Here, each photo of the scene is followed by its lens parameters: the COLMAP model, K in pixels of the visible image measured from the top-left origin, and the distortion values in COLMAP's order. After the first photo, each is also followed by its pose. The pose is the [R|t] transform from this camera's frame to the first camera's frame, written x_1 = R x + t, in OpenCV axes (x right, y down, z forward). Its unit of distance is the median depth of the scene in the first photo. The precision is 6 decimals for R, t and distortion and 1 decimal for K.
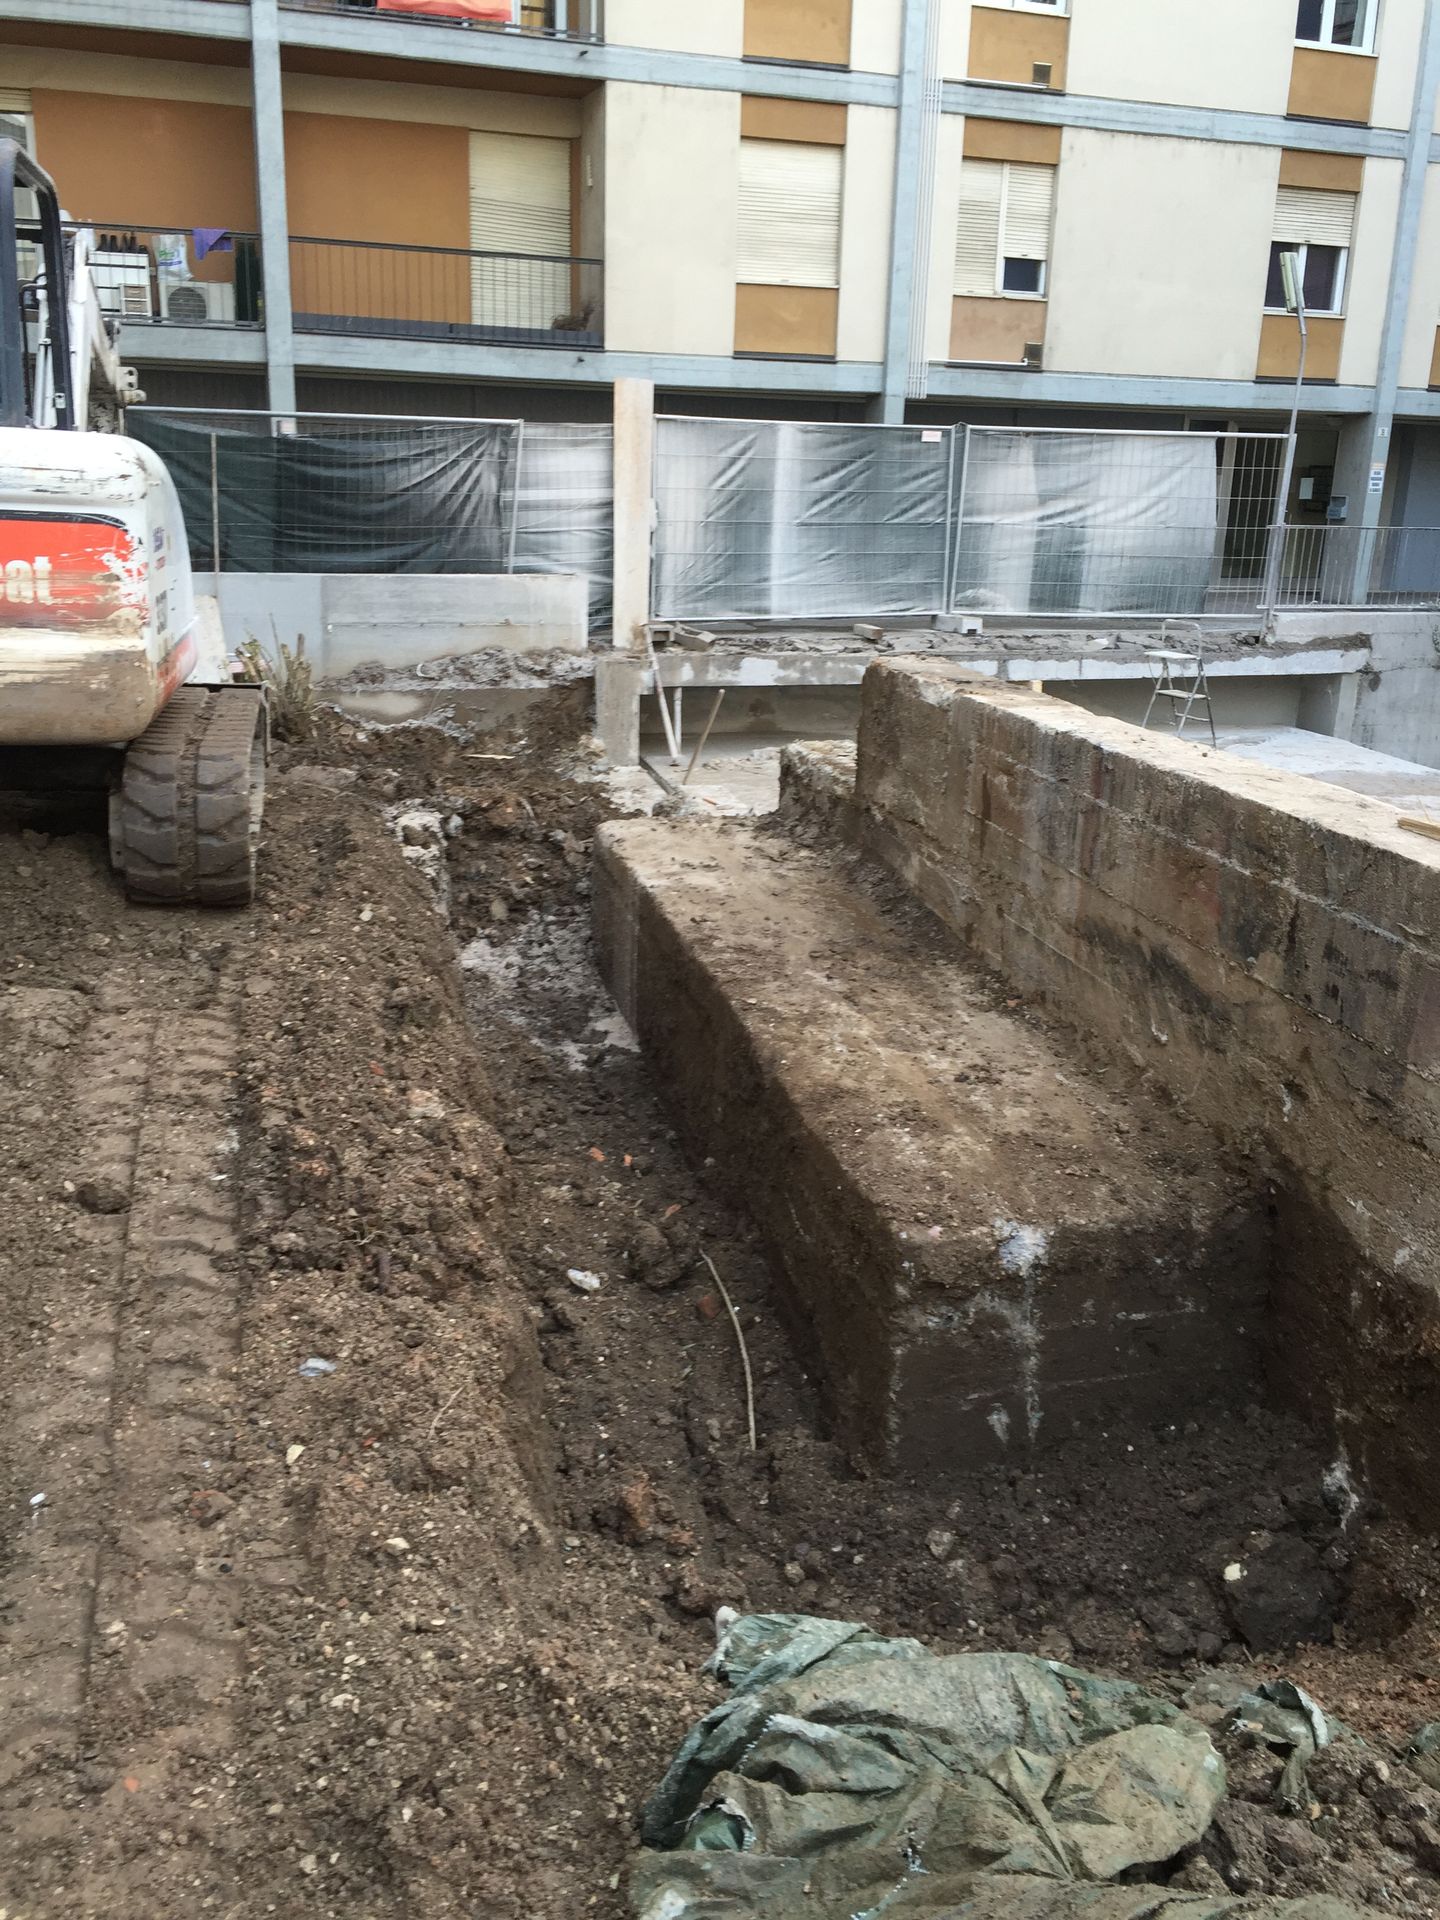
lens RADIAL K [[1621.9, 0, 723.8], [0, 1621.9, 957.9], [0, 0, 1]] dist [0.069105, -0.102192]
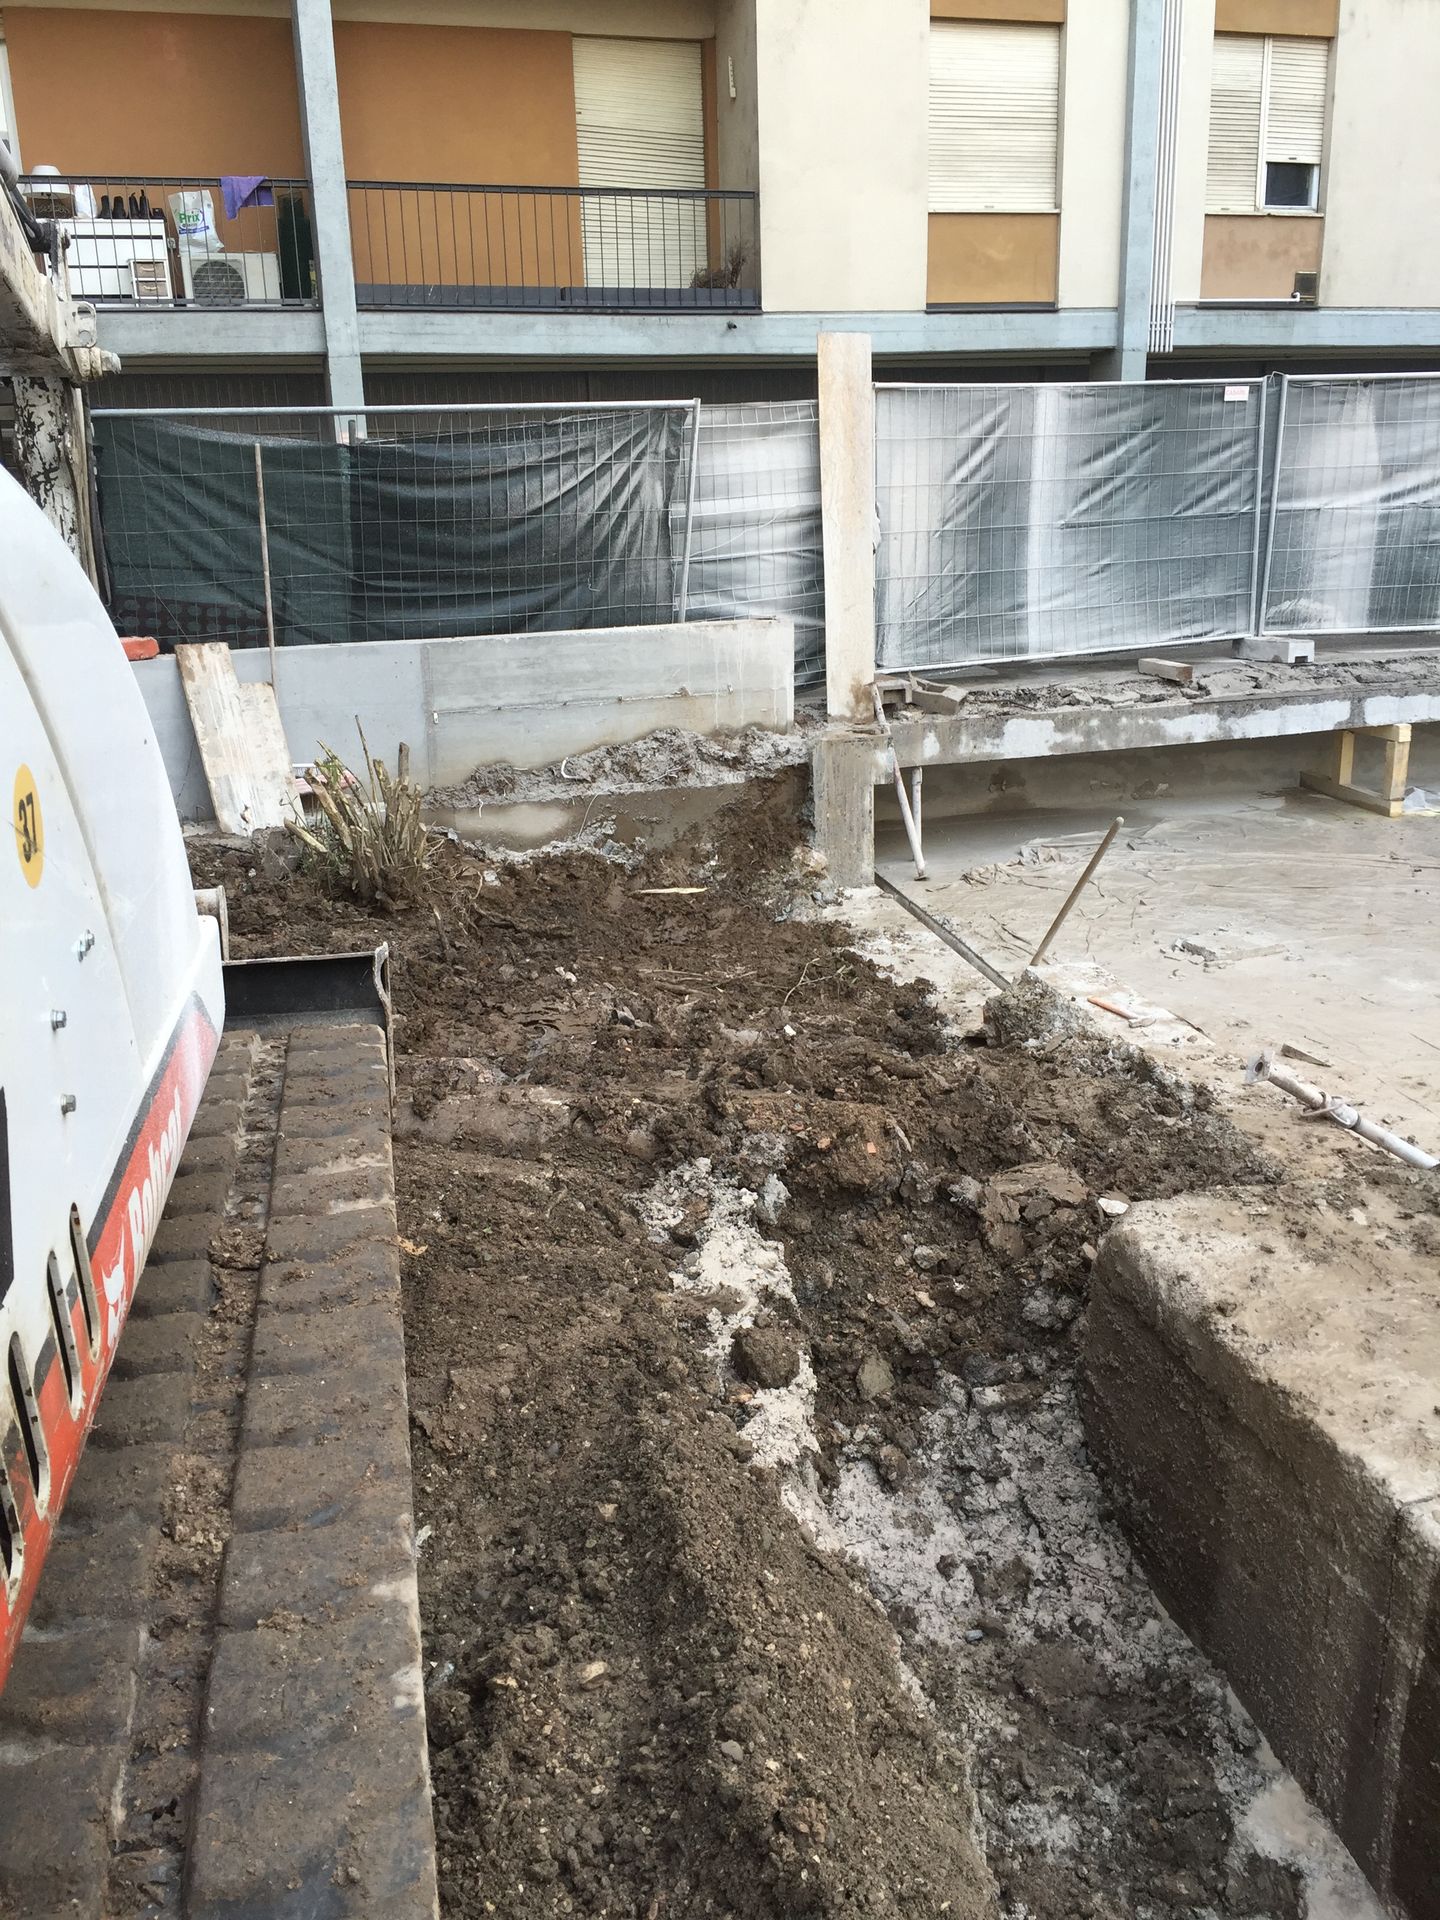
lens RADIAL K [[1621.9, 0, 713.5], [0, 1621.9, 968.0], [0, 0, 1]] dist [0.069105, -0.102192]
pose [[0.997918, -0.043636, -0.047491, -0.084106], [0.043790, 0.999038, 0.002205, -0.081176], [0.047349, -0.004280, 0.998869, 0.277076]]
